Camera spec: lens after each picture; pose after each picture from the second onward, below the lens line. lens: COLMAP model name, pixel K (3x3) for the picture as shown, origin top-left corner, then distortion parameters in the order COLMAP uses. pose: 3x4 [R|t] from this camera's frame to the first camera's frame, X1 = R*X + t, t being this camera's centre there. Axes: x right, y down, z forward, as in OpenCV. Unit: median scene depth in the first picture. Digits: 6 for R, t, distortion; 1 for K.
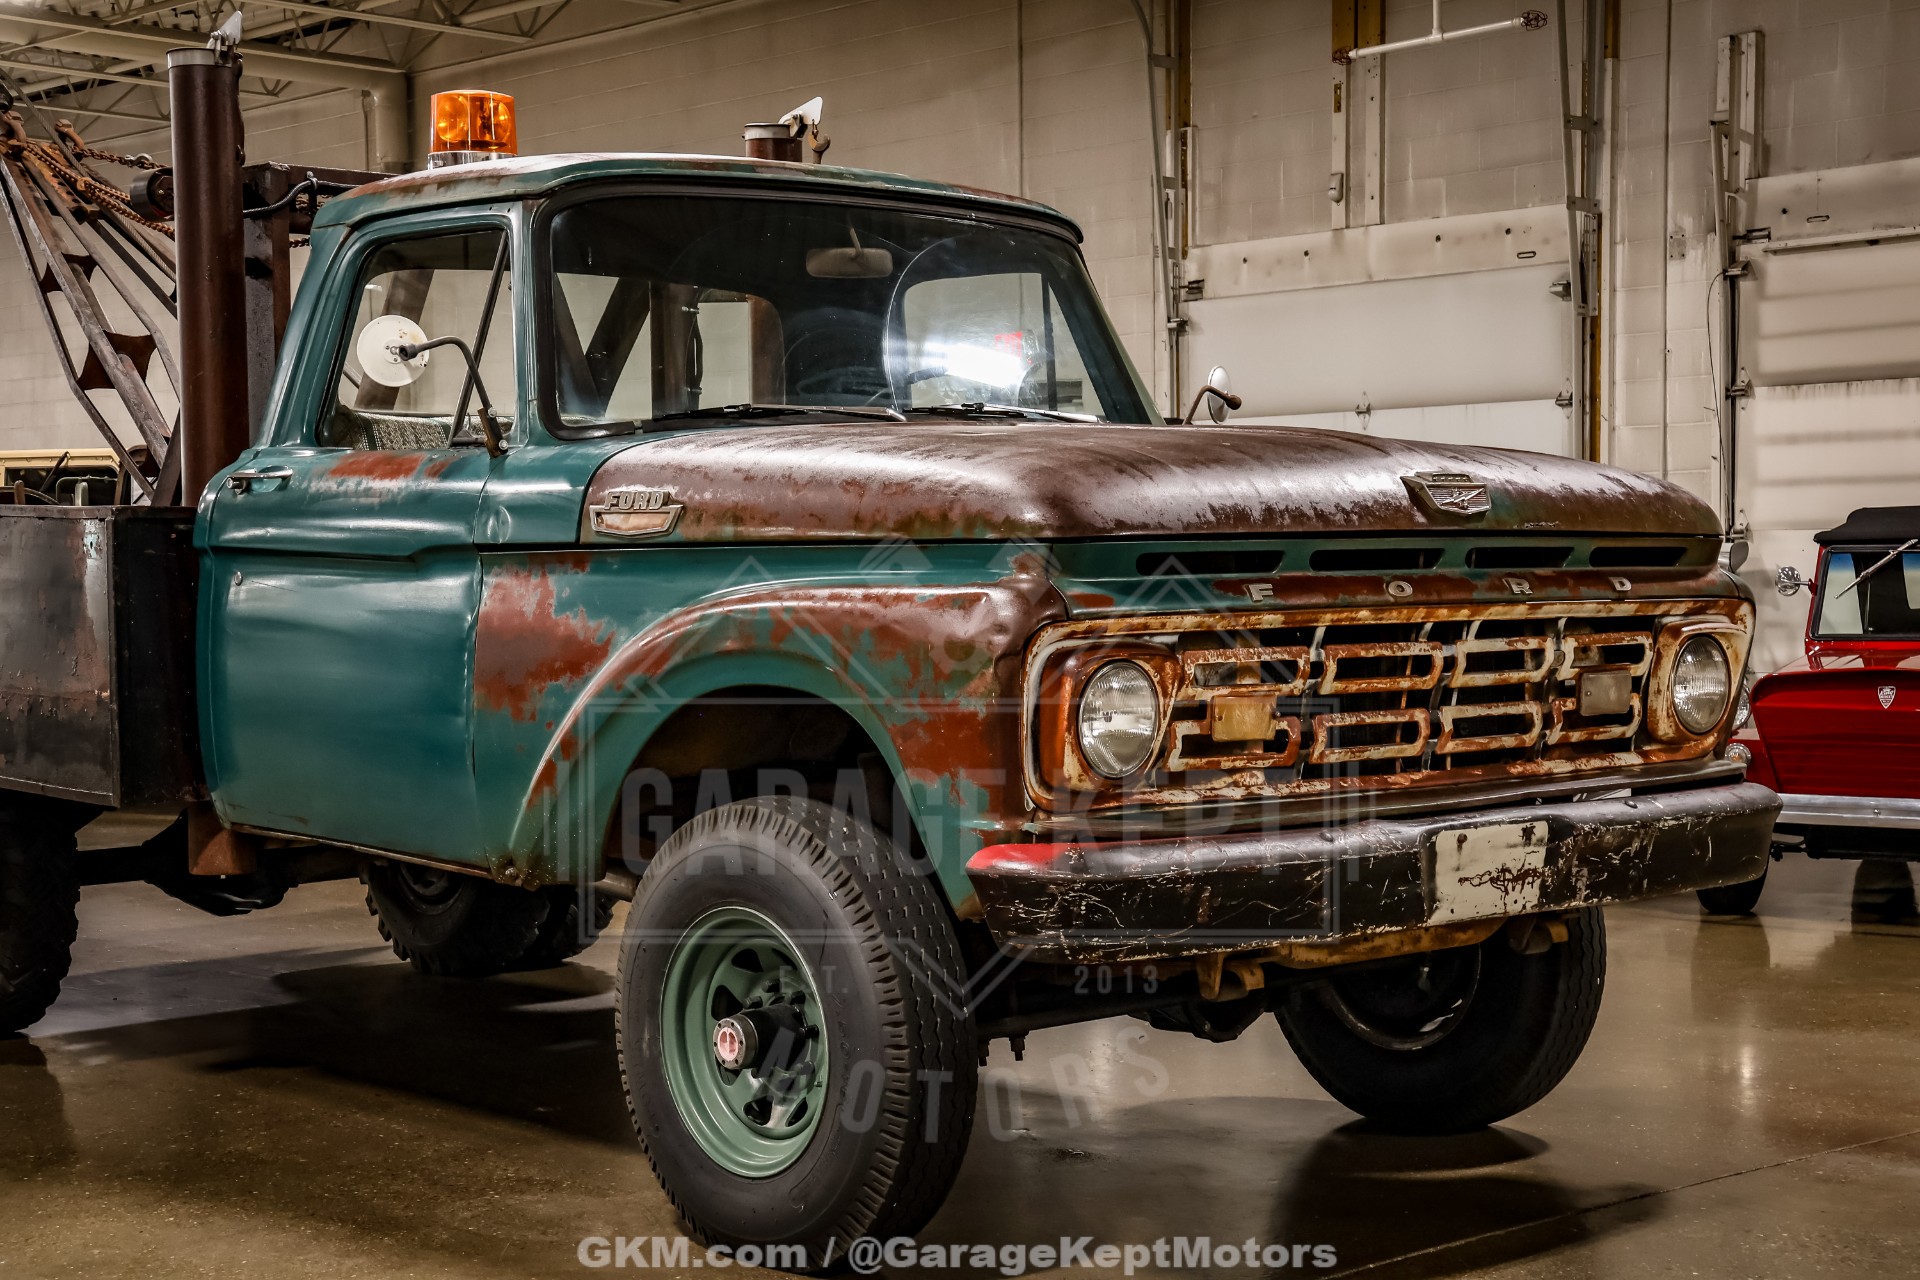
lens RADIAL K [[3000.9, 0, 958.2], [0, 3000.9, 643.1], [0, 0, 1]] dist [0.160903, 0.258322]
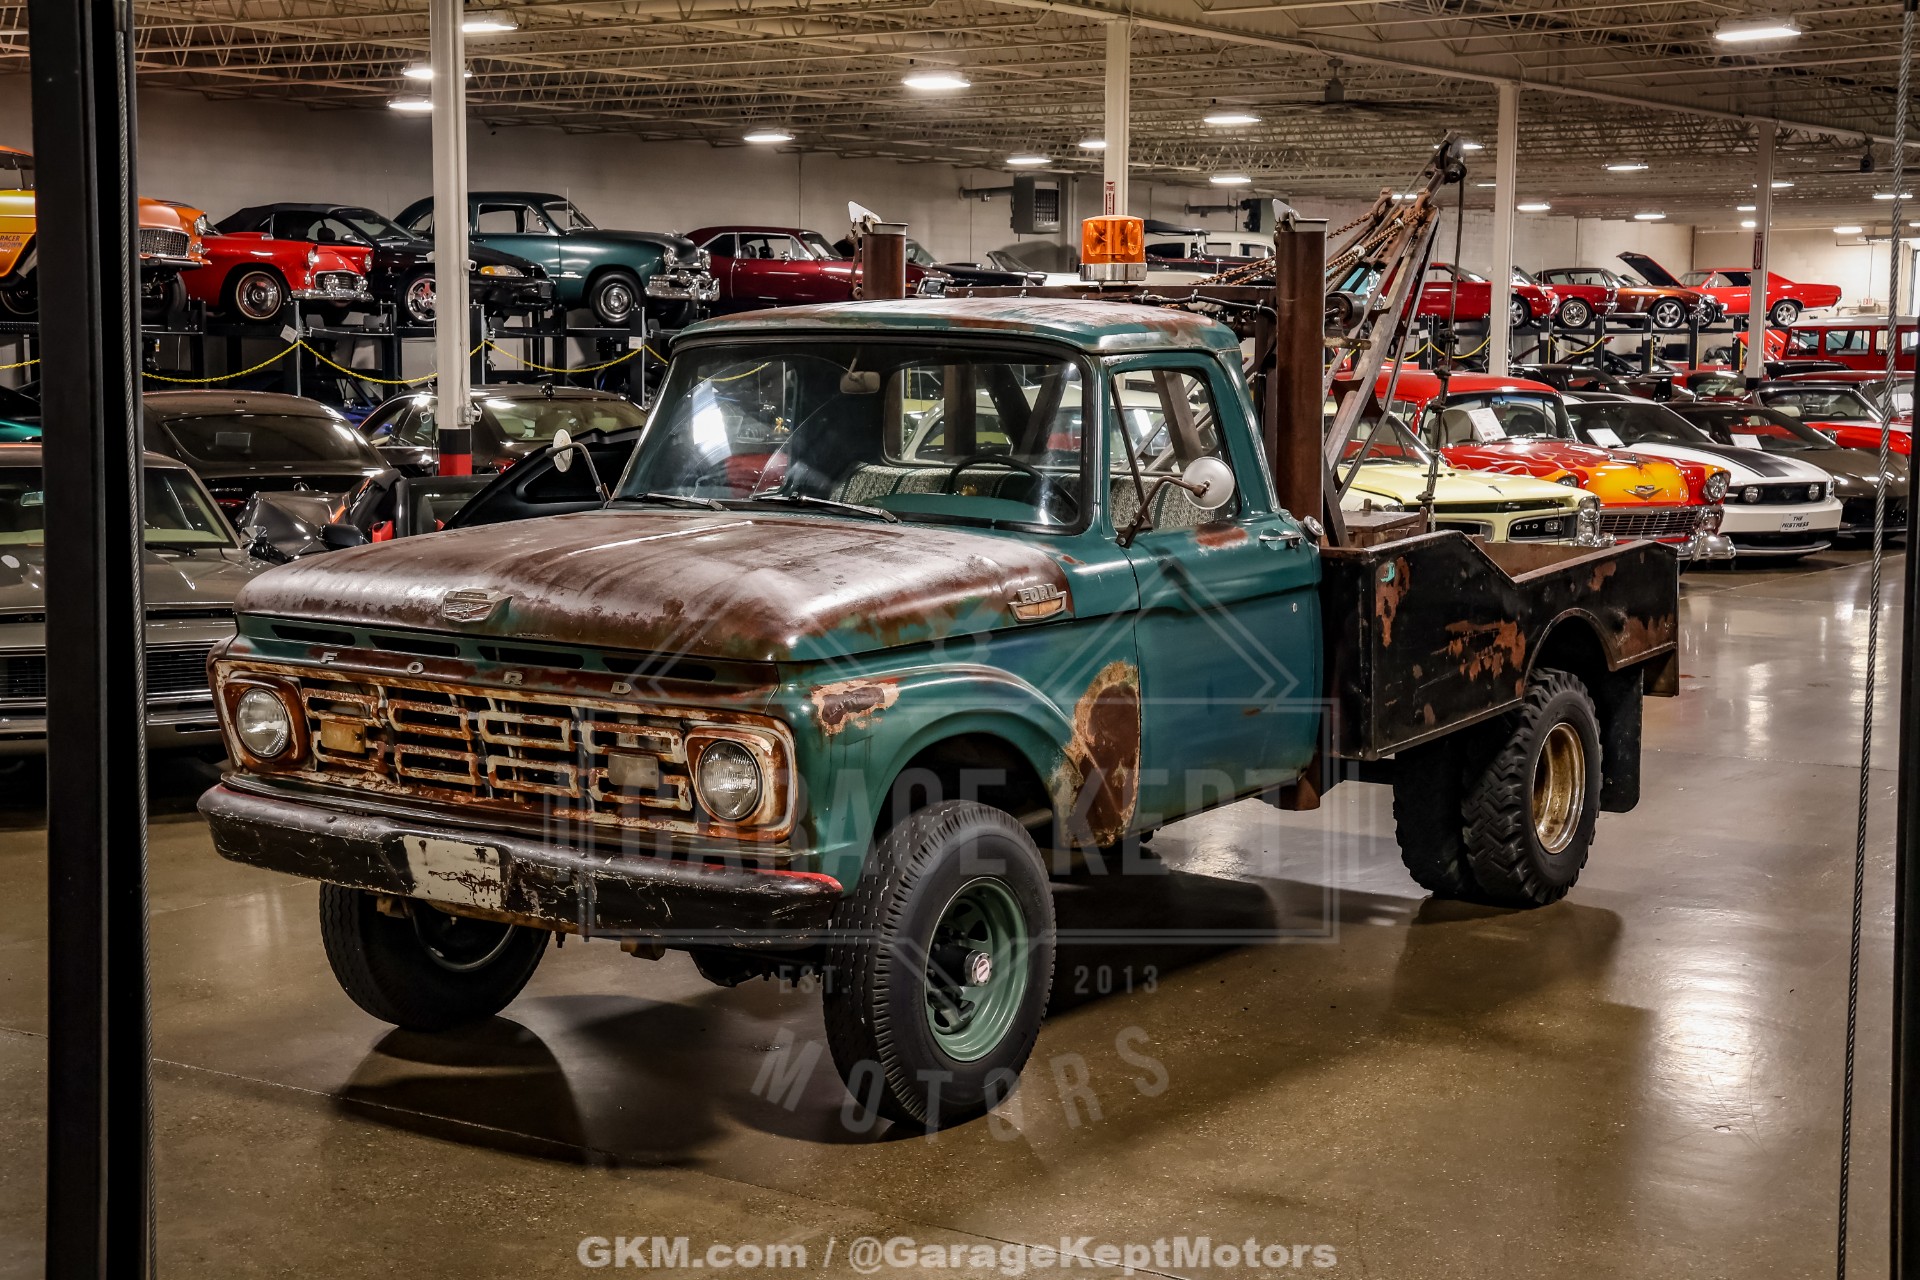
lens RADIAL K [[3000.9, 0, 958.2], [0, 3000.9, 643.1], [0, 0, 1]] dist [0.160903, 0.258322]
pose [[0.211072, 0.127022, -0.969182, 1.522867], [-0.034341, 0.991872, 0.122517, -0.205204], [0.976867, 0.007423, 0.213719, 0.884438]]
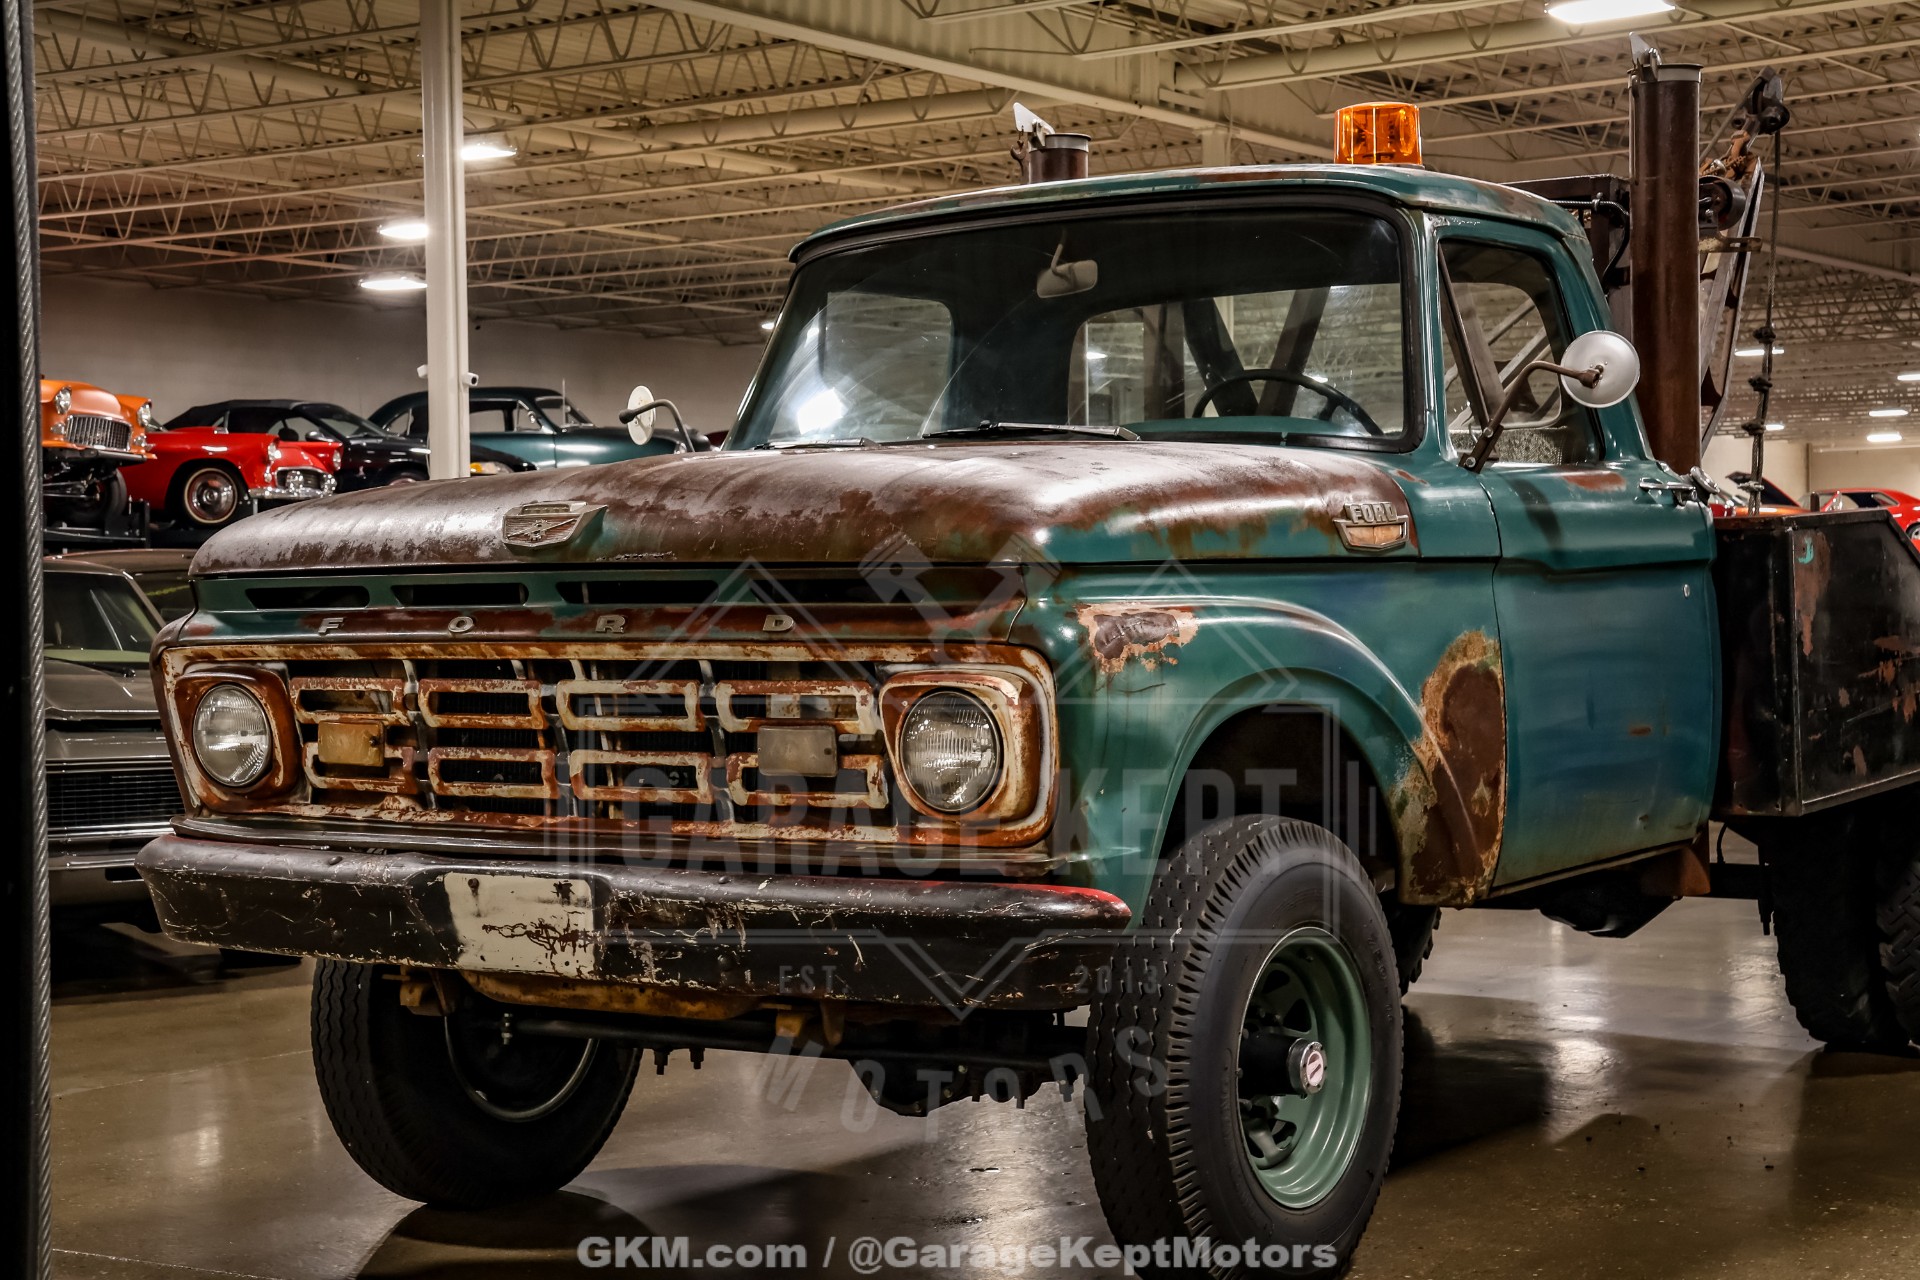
lens RADIAL K [[3241.2, 0, 943.8], [0, 3241.2, 646.0], [0, 0, 1]] dist [0.201783, 0.294174]
pose [[0.208140, 0.027365, -0.977716, 1.145612], [-0.015942, 0.999571, 0.024582, -0.037156], [0.977969, 0.010470, 0.208487, 0.873436]]
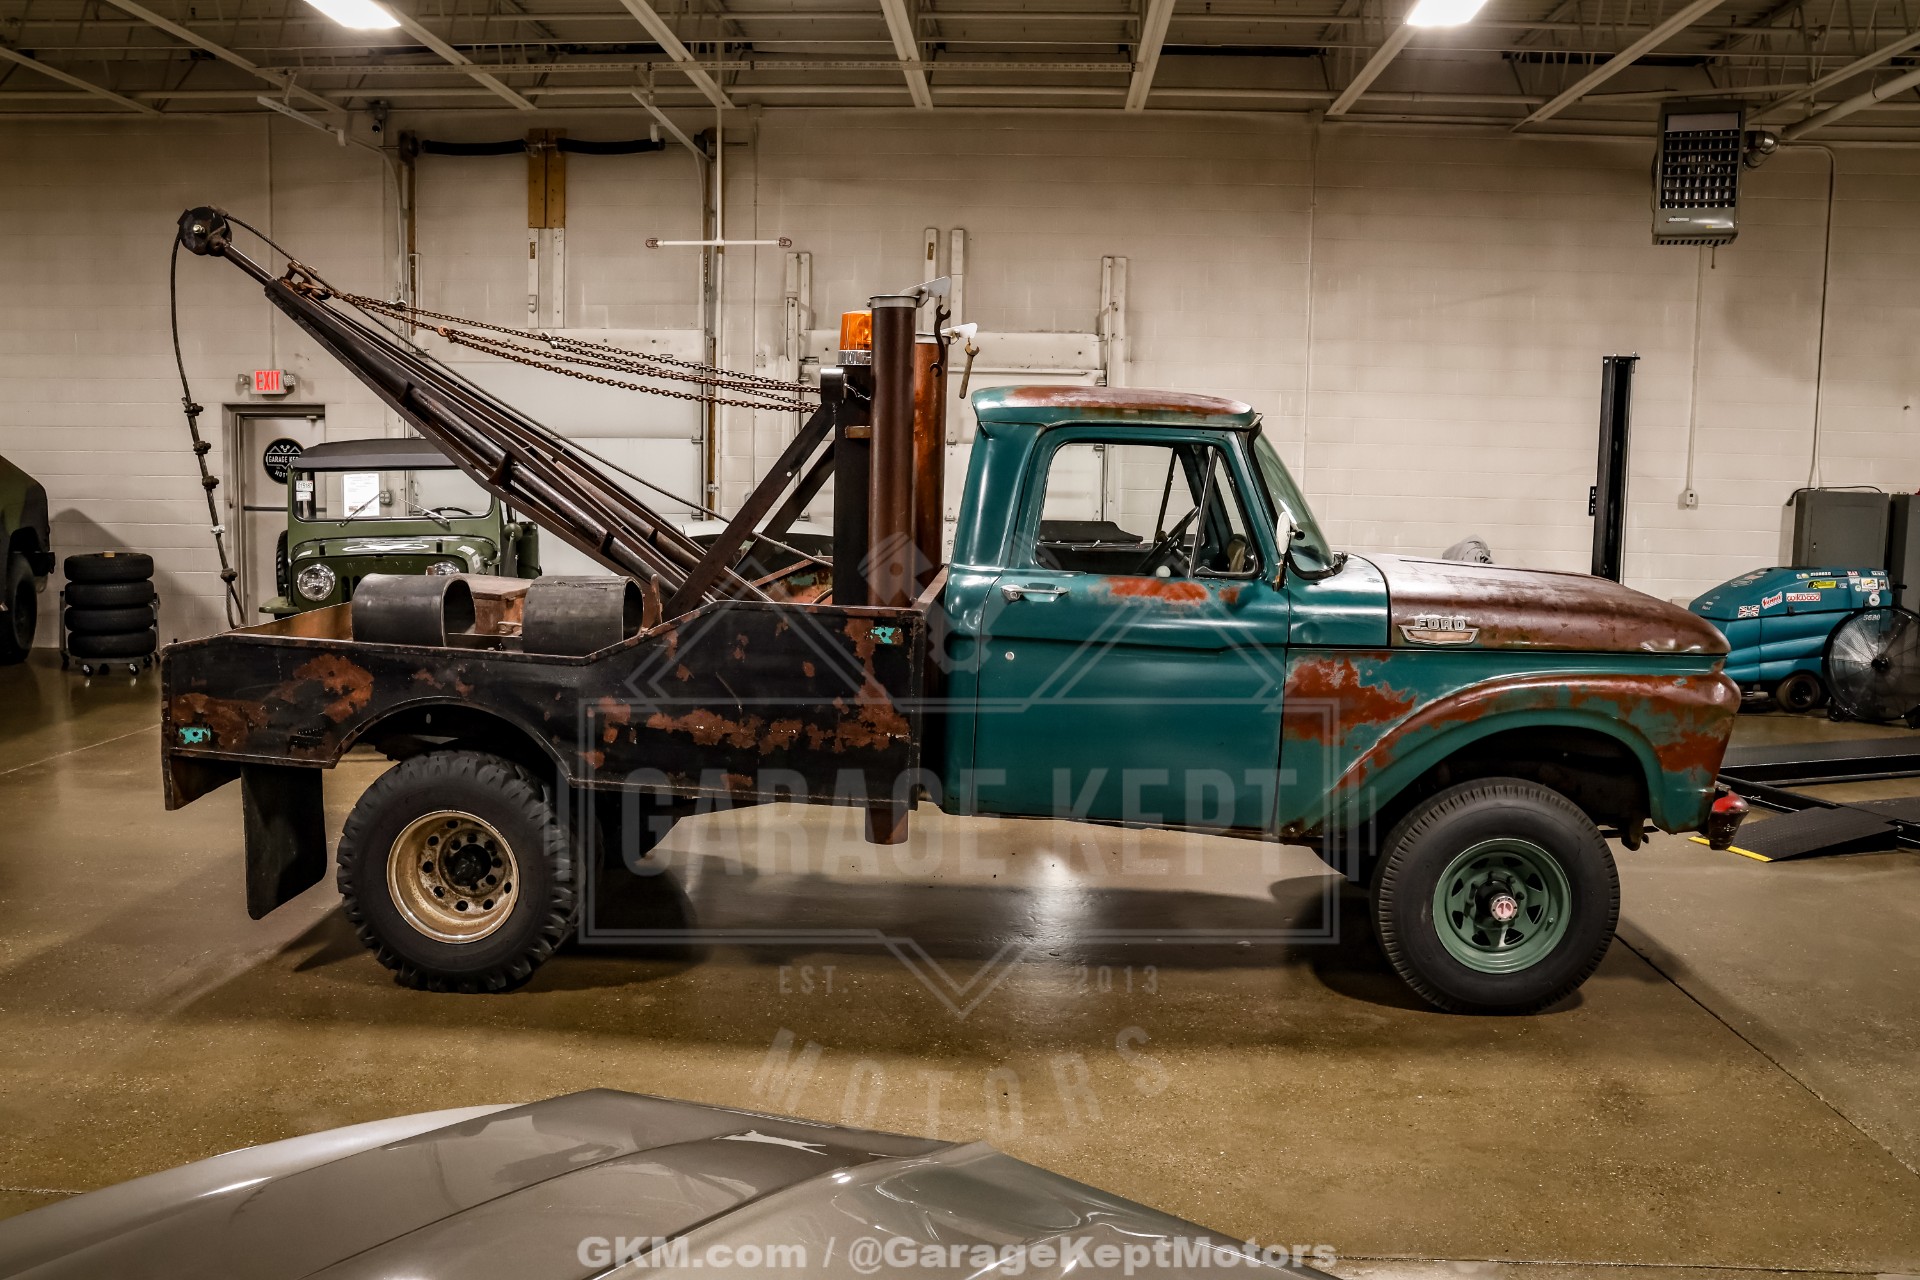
lens RADIAL K [[1675.0, 0, 960.0], [0, 1675.0, 640.0], [0, 0, 1]] dist [-0.166293, 0.188082]
pose [[0.706770, -0.054429, 0.705347, -0.995338], [-0.006052, 0.996534, 0.082964, -0.116352], [-0.707418, -0.062905, 0.703991, 0.490582]]
